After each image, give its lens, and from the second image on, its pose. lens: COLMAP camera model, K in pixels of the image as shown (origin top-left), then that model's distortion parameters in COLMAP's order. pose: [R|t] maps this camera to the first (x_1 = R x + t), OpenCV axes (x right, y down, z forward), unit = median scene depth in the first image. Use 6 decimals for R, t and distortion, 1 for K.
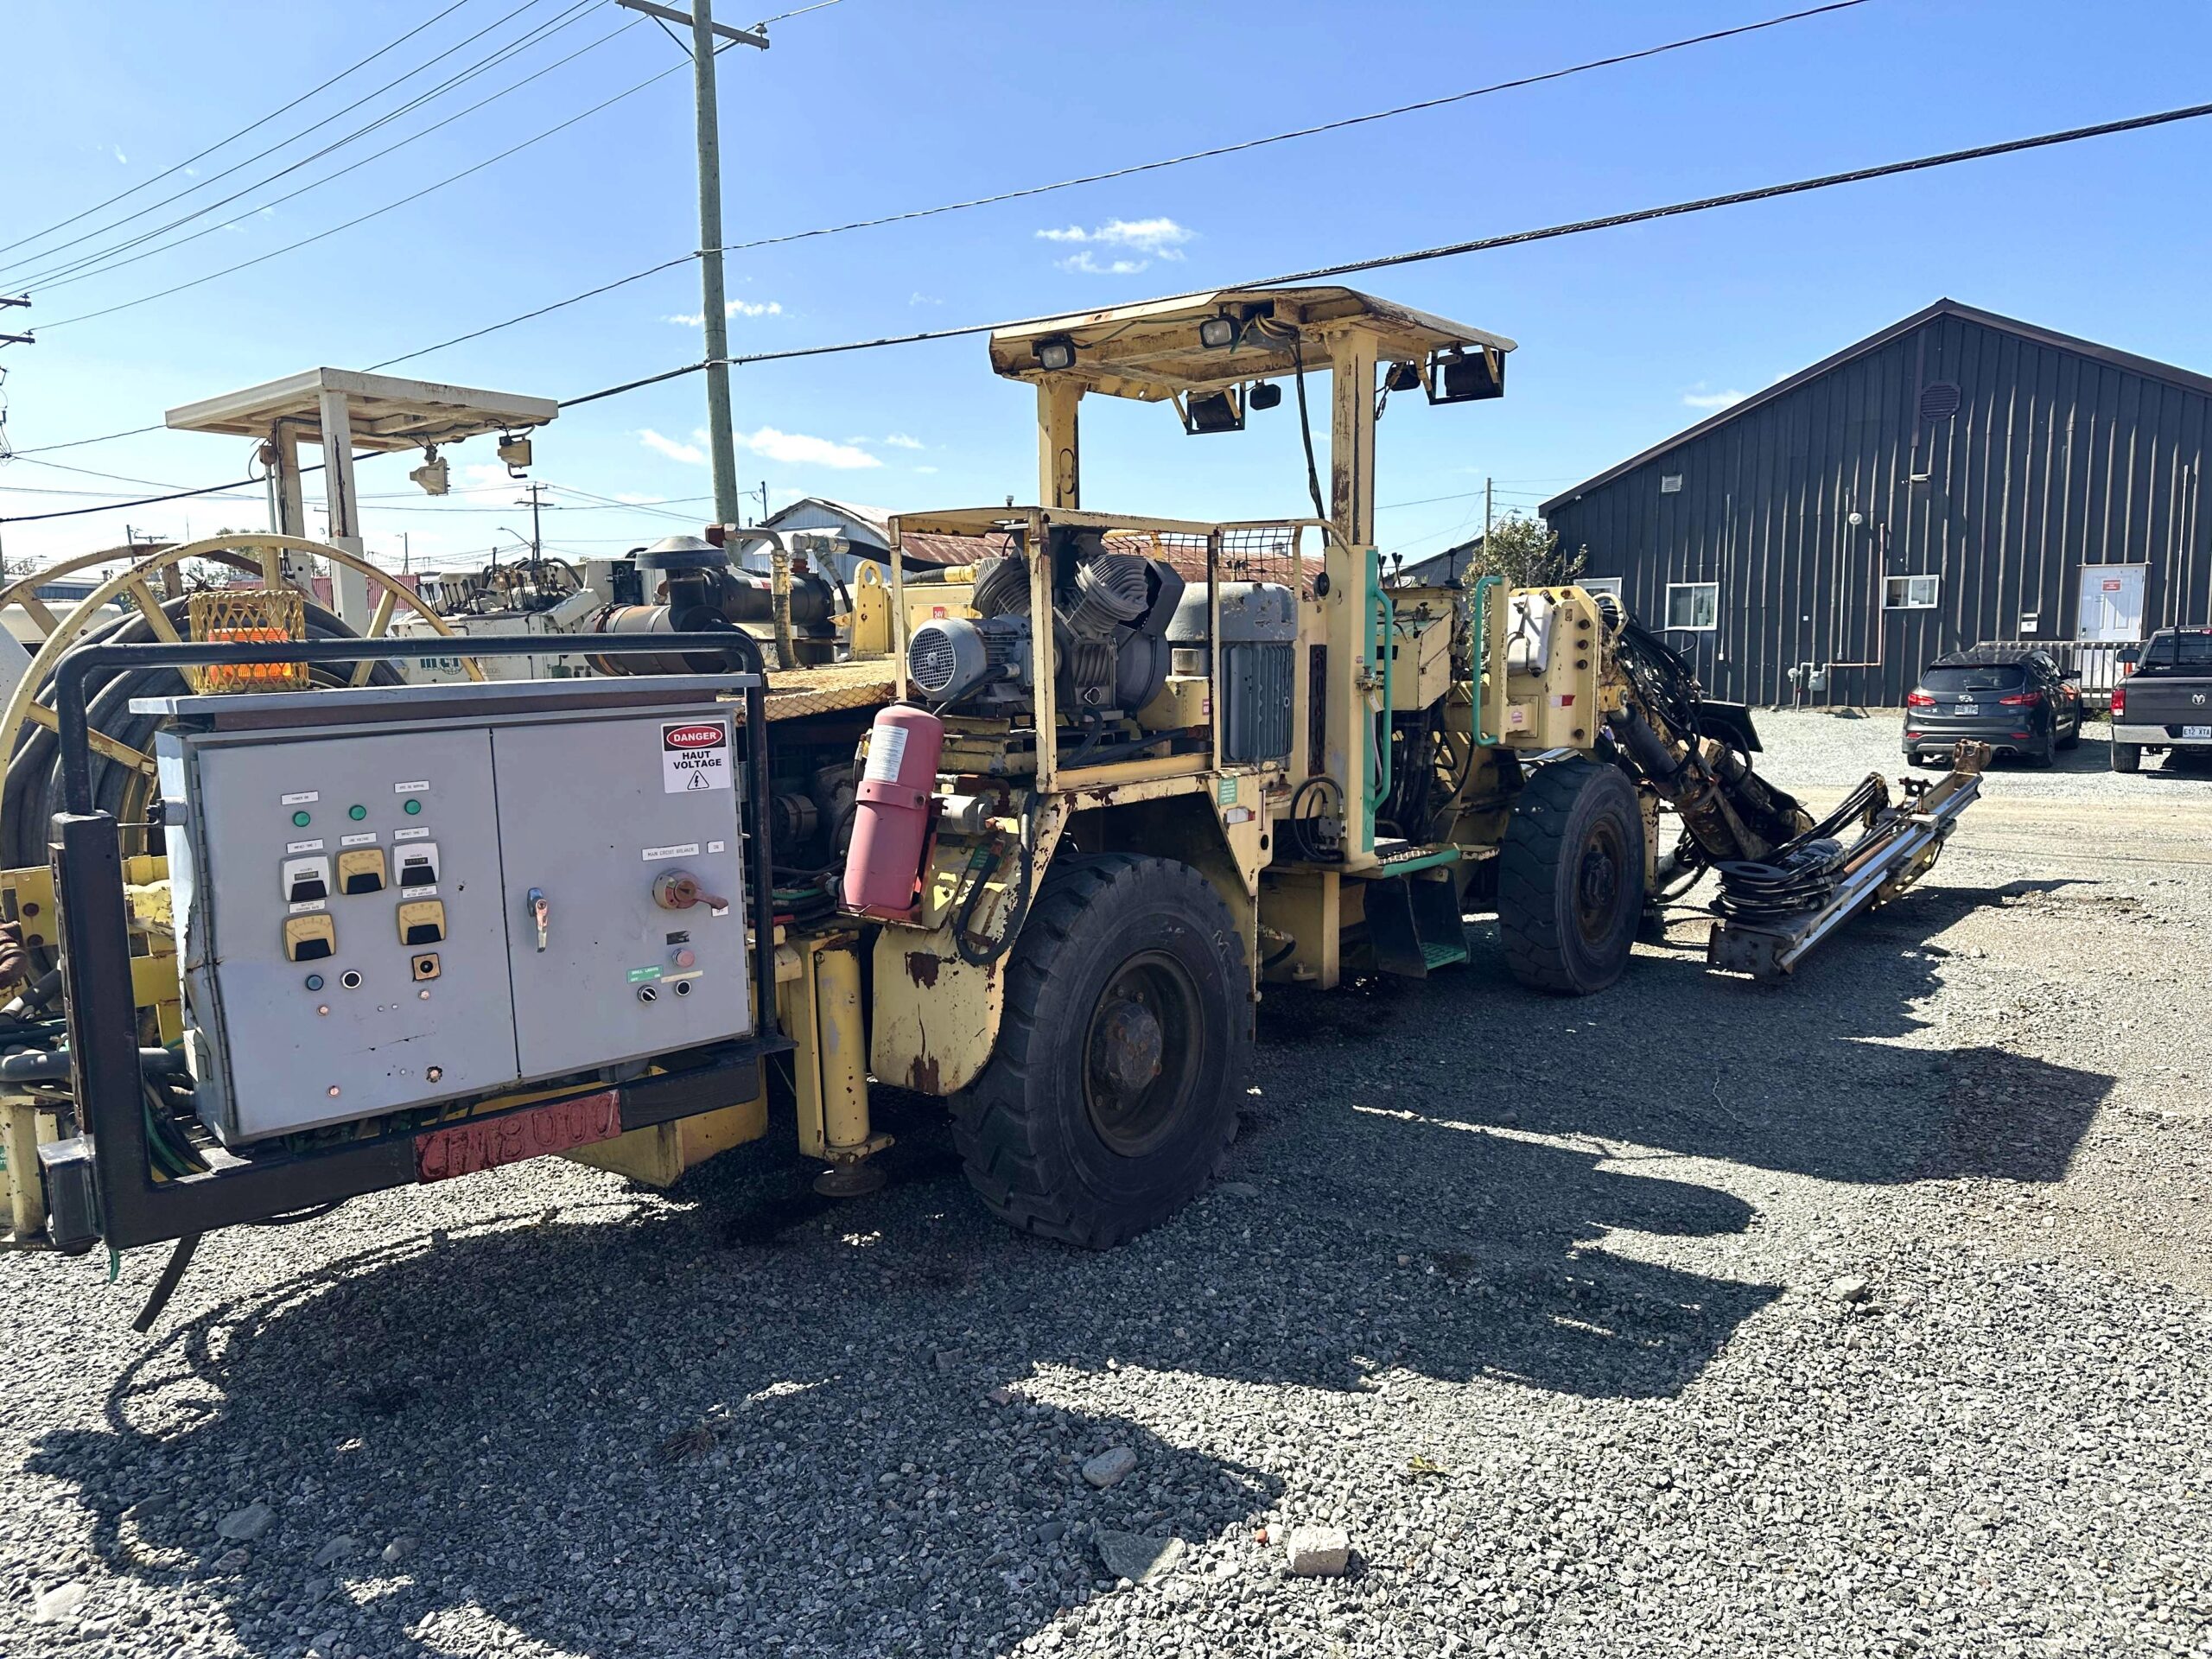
lens RADIAL K [[1584.9, 0, 1106.0], [0, 1584.9, 829.5], [0, 0, 1]] dist [0.010298, -0.017767]
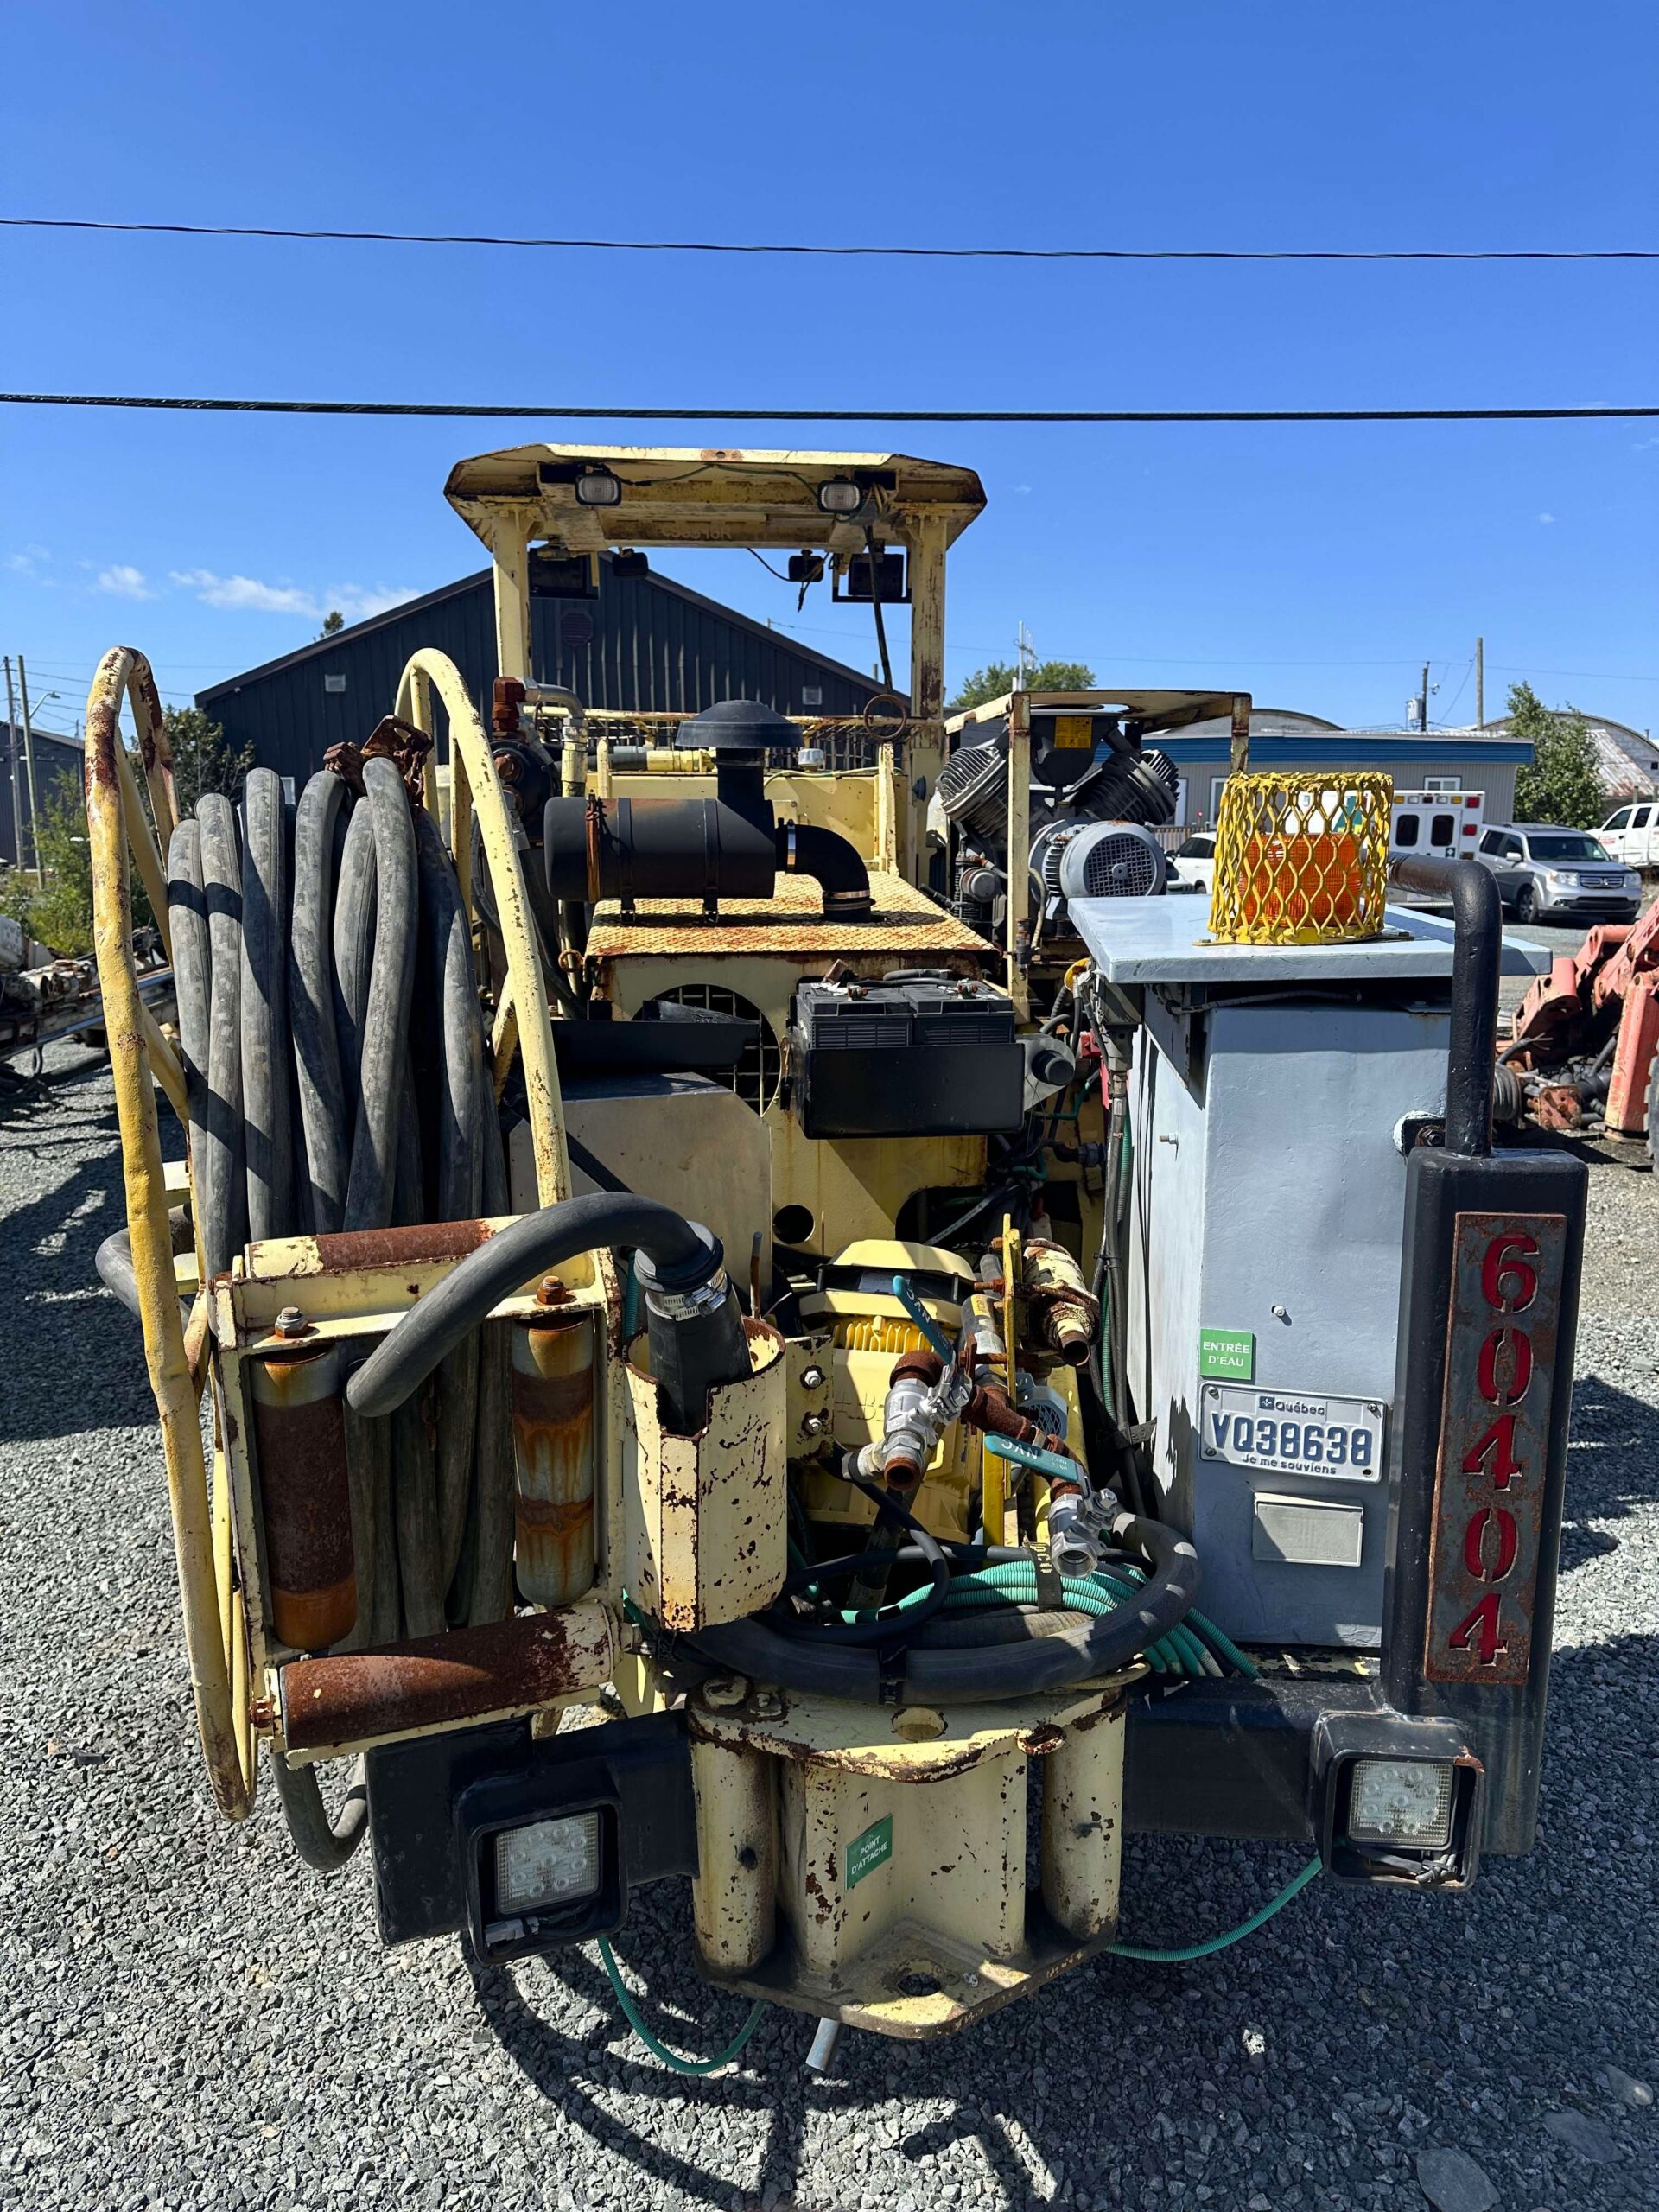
lens RADIAL K [[1581.6, 0, 741.1], [0, 1581.6, 1113.6], [0, 0, 1]] dist [0.004051, -0.006299]
pose [[0.730428, -0.101552, 0.675398, -0.479309], [0.065680, 0.994745, 0.078538, -0.033771], [-0.679824, -0.013006, 0.733260, 0.302497]]
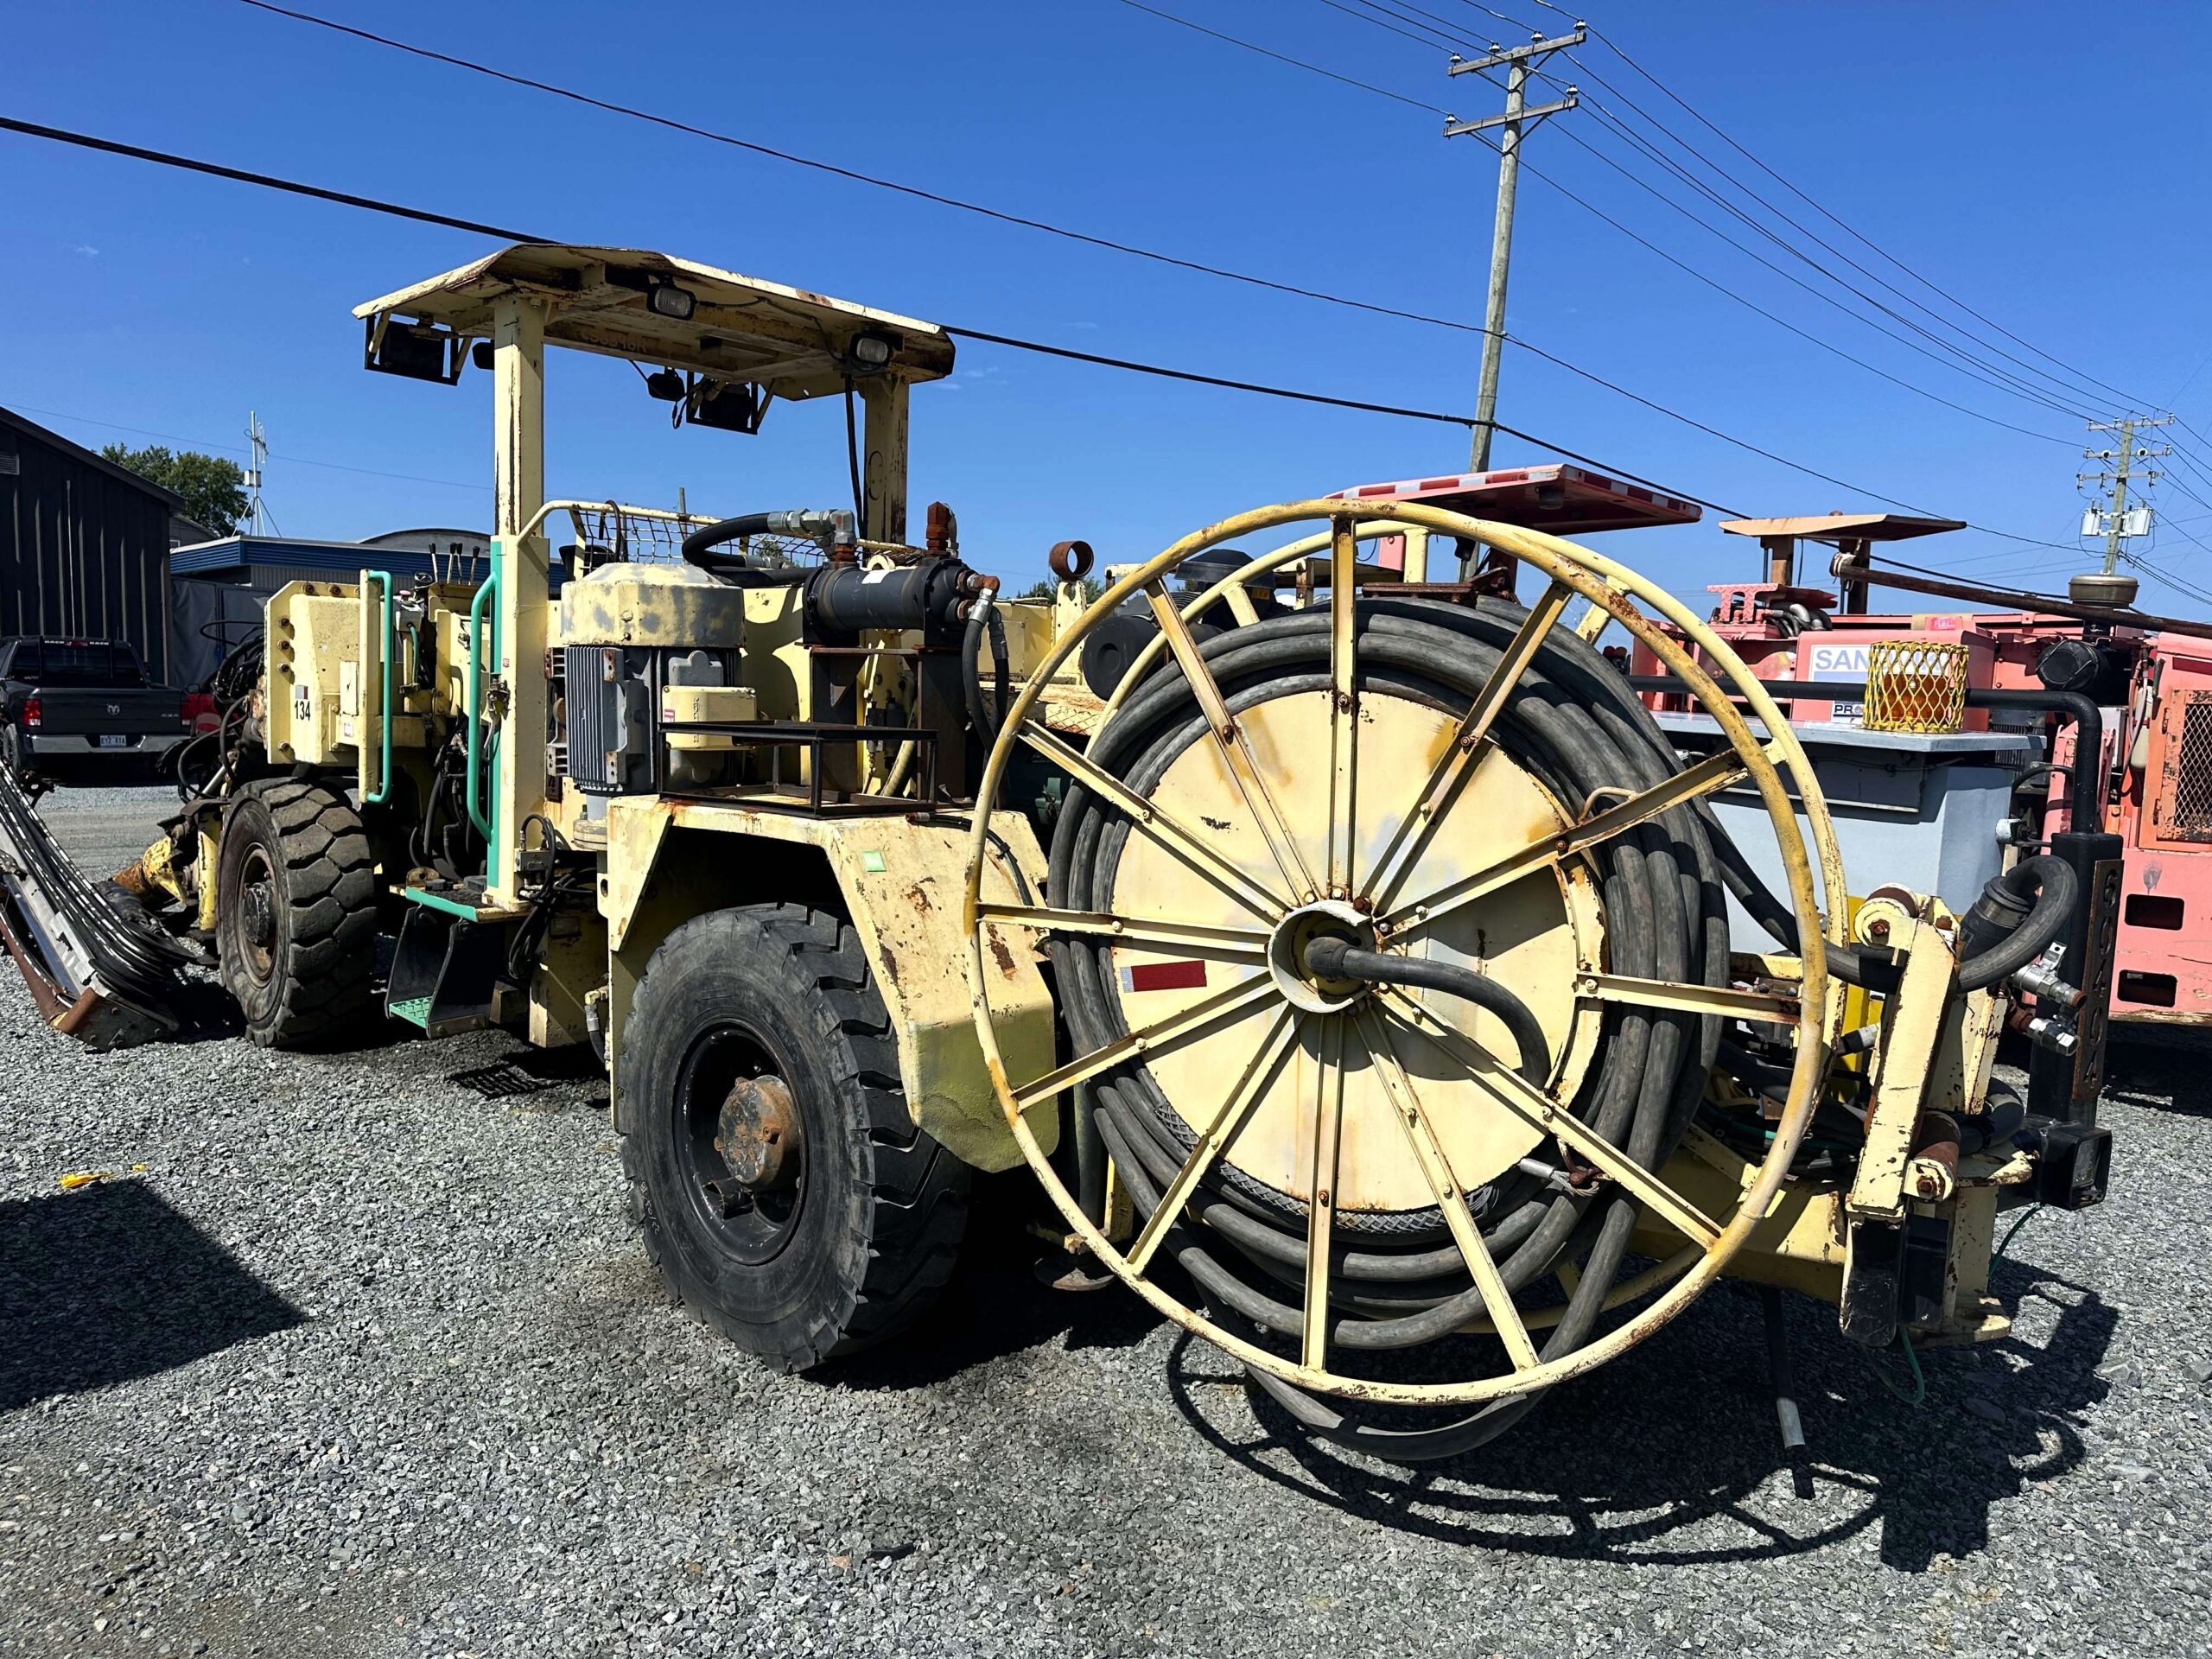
lens RADIAL K [[1584.9, 0, 1106.0], [0, 1584.9, 829.5], [0, 0, 1]] dist [0.010298, -0.017767]
pose [[0.101838, -0.067998, 0.992474, -0.736683], [0.070937, 0.995618, 0.060935, -0.052785], [-0.992269, 0.064198, 0.106216, 0.622376]]
